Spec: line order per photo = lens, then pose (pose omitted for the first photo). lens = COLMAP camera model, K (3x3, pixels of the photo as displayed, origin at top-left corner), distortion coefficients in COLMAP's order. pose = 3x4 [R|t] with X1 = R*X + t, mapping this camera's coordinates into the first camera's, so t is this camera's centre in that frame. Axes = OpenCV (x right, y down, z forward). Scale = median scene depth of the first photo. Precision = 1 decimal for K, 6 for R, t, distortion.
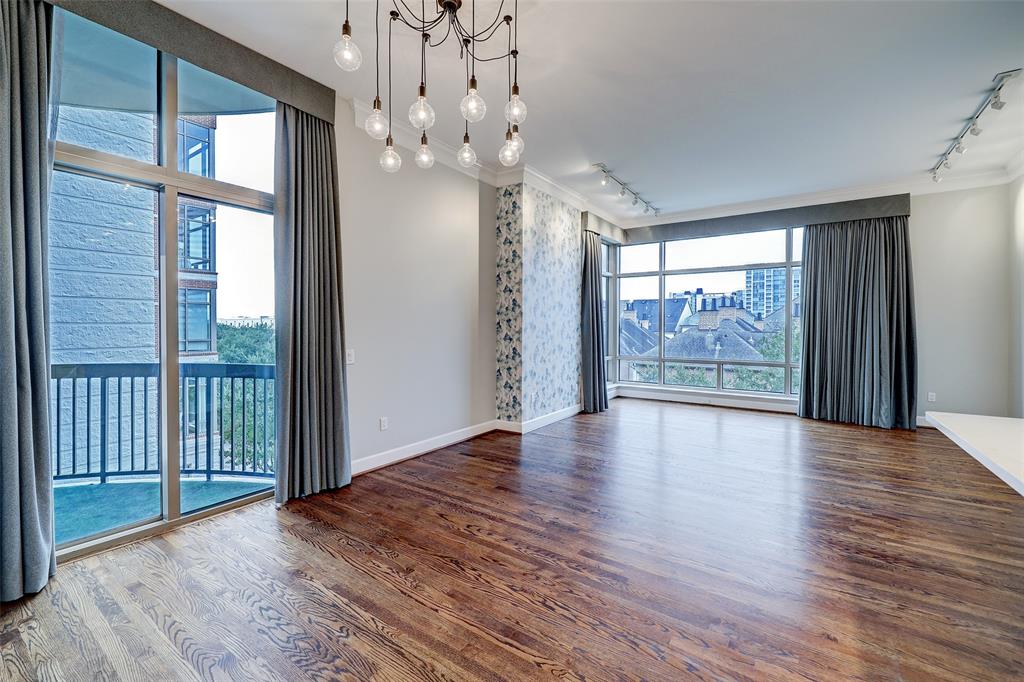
lens RADIAL K [[405.9, 0, 508.4], [0, 405.9, 330.9], [0, 0, 1]] dist [0.002594, 0.000005]
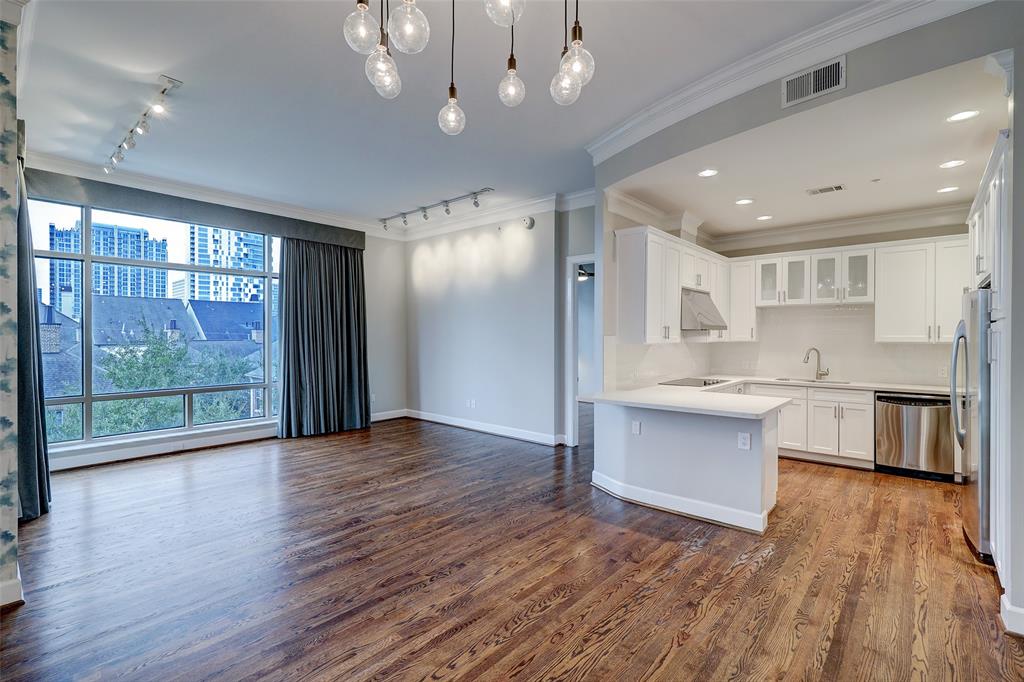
lens RADIAL K [[484.6, 0, 511.2], [0, 484.6, 336.0], [0, 0, 1]] dist [-0.001255, 0.000527]
pose [[0.104521, 0.001052, 0.994522, -0.364851], [0.010351, 0.999944, -0.002146, -0.021399], [-0.994469, 0.010519, 0.104504, 0.352420]]
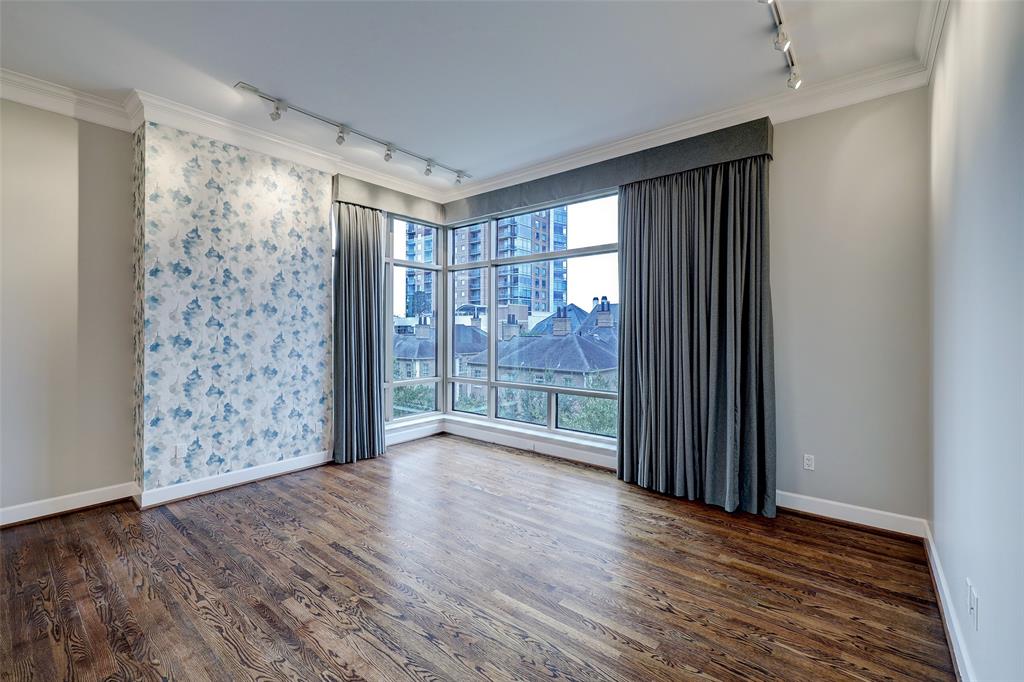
lens RADIAL K [[428.6, 0, 506.3], [0, 428.6, 332.1], [0, 0, 1]] dist [-0.000696, 0.000105]
pose [[0.998143, 0.001213, -0.060898, 0.551770], [-0.001593, 0.999980, -0.006190, -0.020263], [0.060889, 0.006275, 0.998125, 0.297530]]
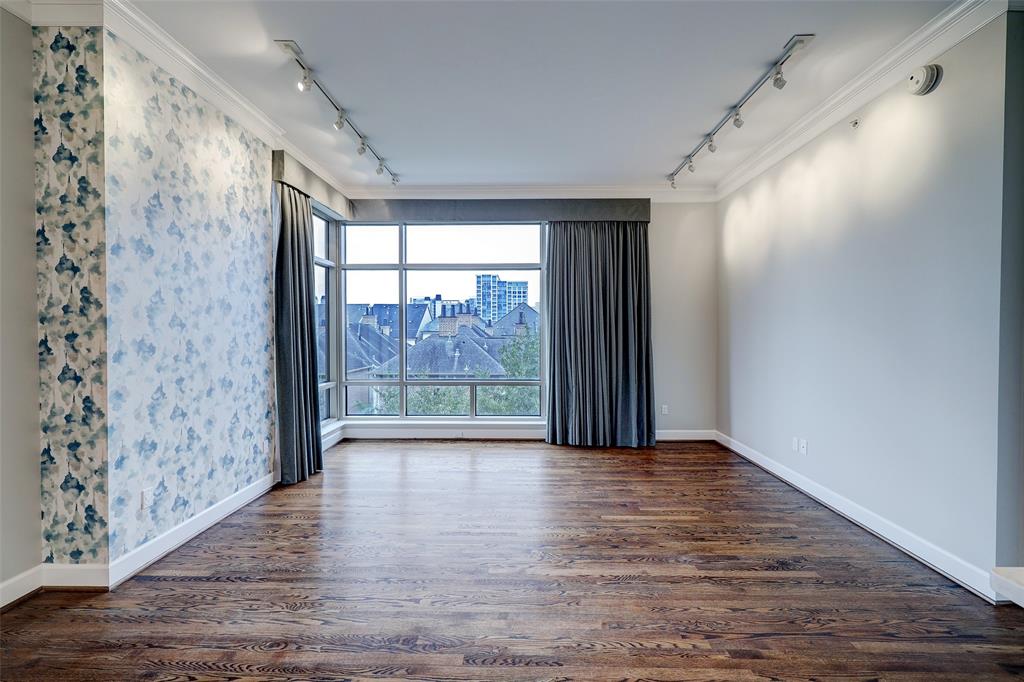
lens RADIAL K [[426.0, 0, 505.3], [0, 426.0, 340.2], [0, 0, 1]] dist [-0.002099, -0.000042]
pose [[0.826829, -0.011301, 0.562340, 0.113804], [0.005987, 0.999918, 0.011292, -0.020503], [-0.562422, -0.005970, 0.826829, 0.306278]]
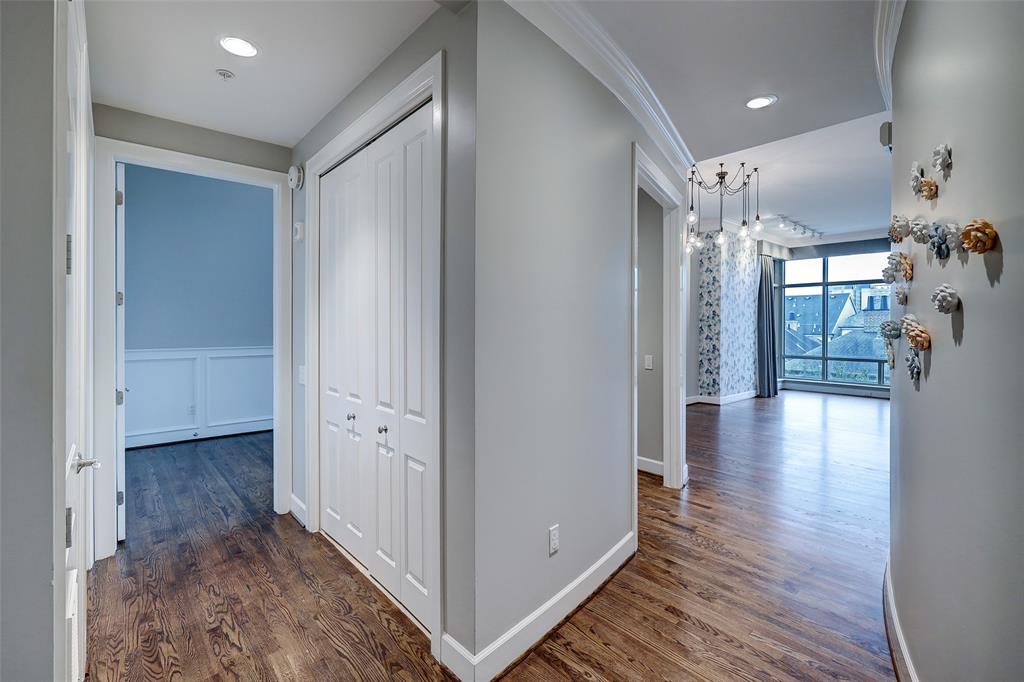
lens RADIAL K [[474.7, 0, 506.5], [0, 474.7, 329.1], [0, 0, 1]] dist [-0.004480, -0.000276]
pose [[0.977909, 0.003035, -0.209011, -0.298511], [-0.004311, 0.999975, -0.005653, -0.000832], [0.208988, 0.006429, 0.977897, -0.668083]]
